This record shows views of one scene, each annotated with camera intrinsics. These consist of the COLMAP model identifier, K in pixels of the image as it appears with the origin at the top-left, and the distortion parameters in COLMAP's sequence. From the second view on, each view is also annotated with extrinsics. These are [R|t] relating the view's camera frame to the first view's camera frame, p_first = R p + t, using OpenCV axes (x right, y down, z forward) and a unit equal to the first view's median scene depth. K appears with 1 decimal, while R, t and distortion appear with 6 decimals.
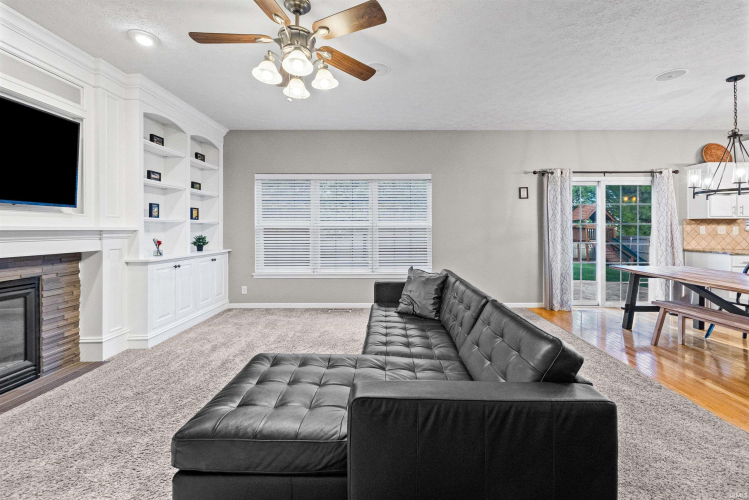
lens RADIAL K [[315.3, 0, 373.2], [0, 315.3, 229.2], [0, 0, 1]] dist [0.001395, -0.000582]
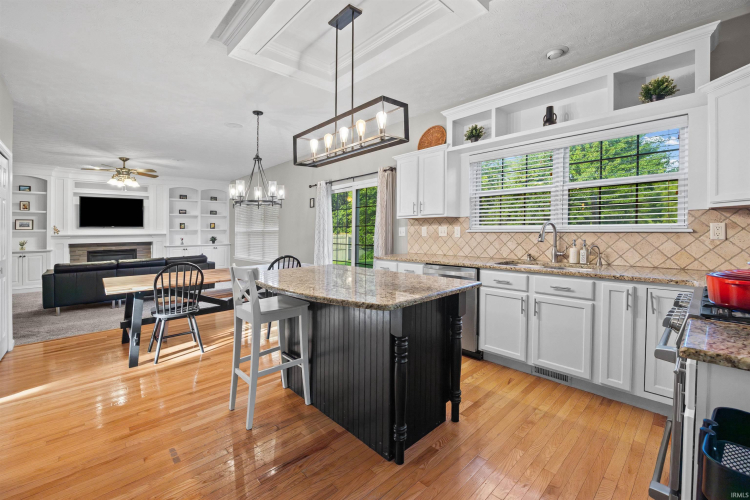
lens RADIAL K [[307.5, 0, 358.9], [0, 307.5, 224.4], [0, 0, 1]] dist [-0.009945, 0.000382]
pose [[0.672549, -0.024982, -0.739631, 1.771601], [0.014293, 0.999682, -0.020769, -0.001591], [0.739915, 0.003397, 0.672692, 0.374418]]
